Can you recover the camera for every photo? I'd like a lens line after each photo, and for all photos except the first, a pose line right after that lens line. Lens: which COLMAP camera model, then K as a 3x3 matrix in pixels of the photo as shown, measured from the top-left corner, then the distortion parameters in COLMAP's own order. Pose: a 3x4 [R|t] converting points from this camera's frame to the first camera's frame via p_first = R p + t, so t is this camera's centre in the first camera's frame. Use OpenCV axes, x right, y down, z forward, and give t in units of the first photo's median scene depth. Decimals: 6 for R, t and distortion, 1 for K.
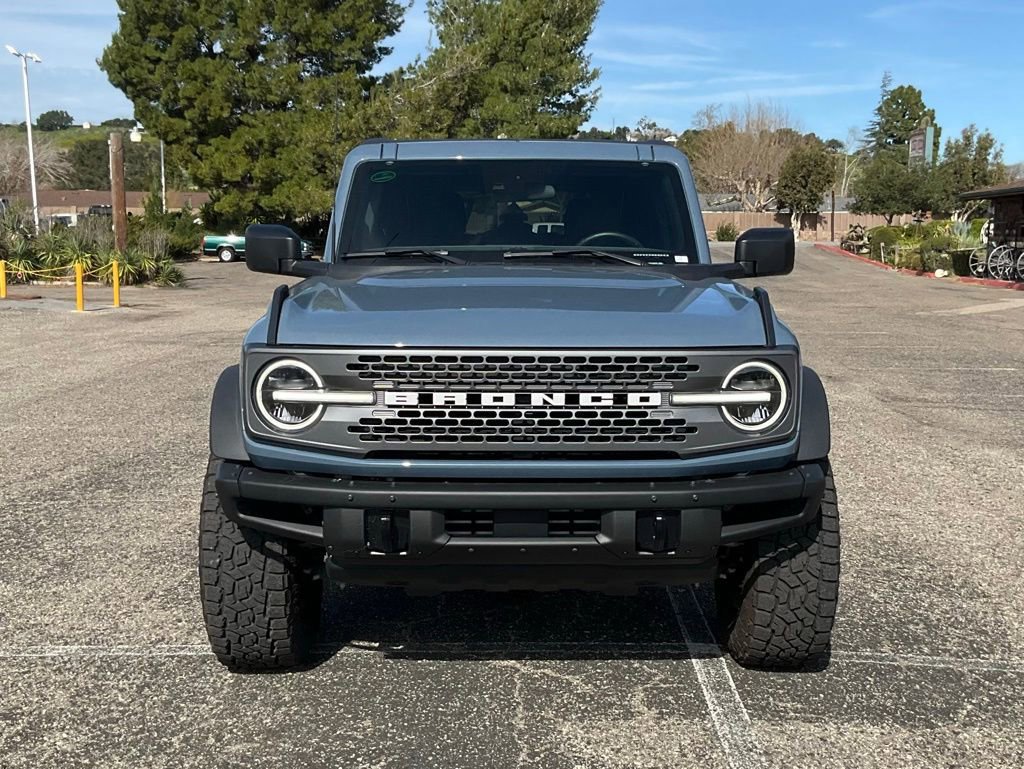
lens RADIAL K [[1294.0, 0, 512.0], [0, 1294.0, 384.5], [0, 0, 1]] dist [0.024820, 0.025828]
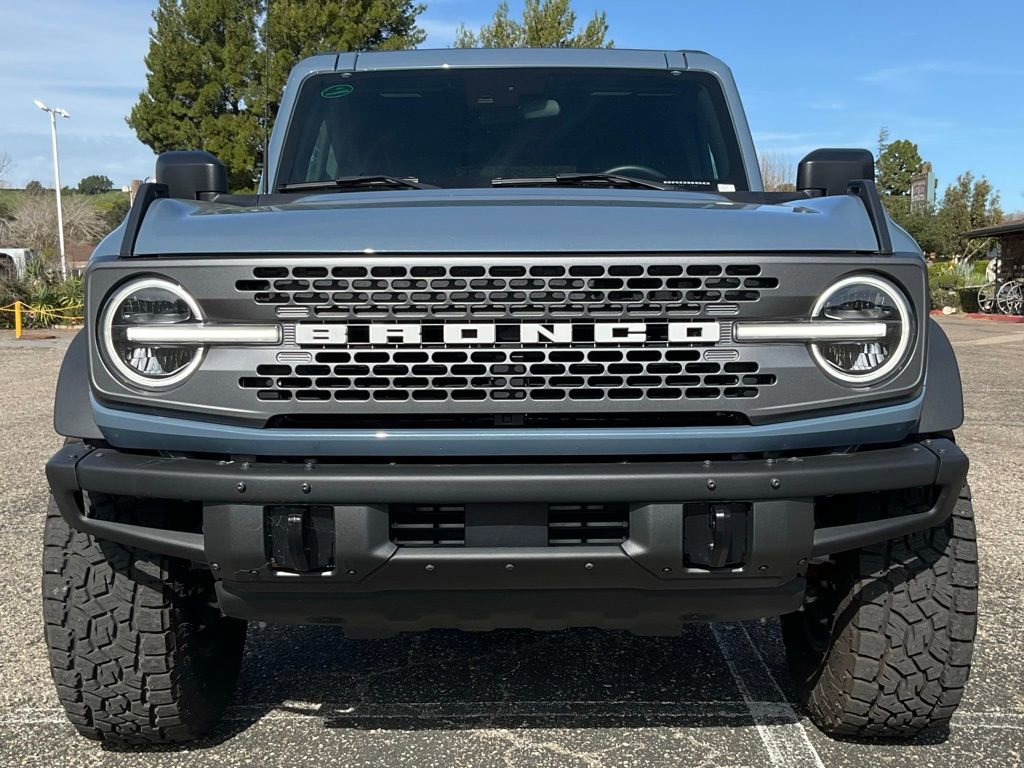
lens RADIAL K [[824.5, 0, 543.0], [0, 824.5, 456.6], [0, 0, 1]] dist [0.025713, -0.014649]
pose [[0.999938, -0.008218, -0.007522, 0.027503], [0.007854, 0.998857, -0.047151, 0.088309], [0.007901, 0.047089, 0.998859, 0.559048]]
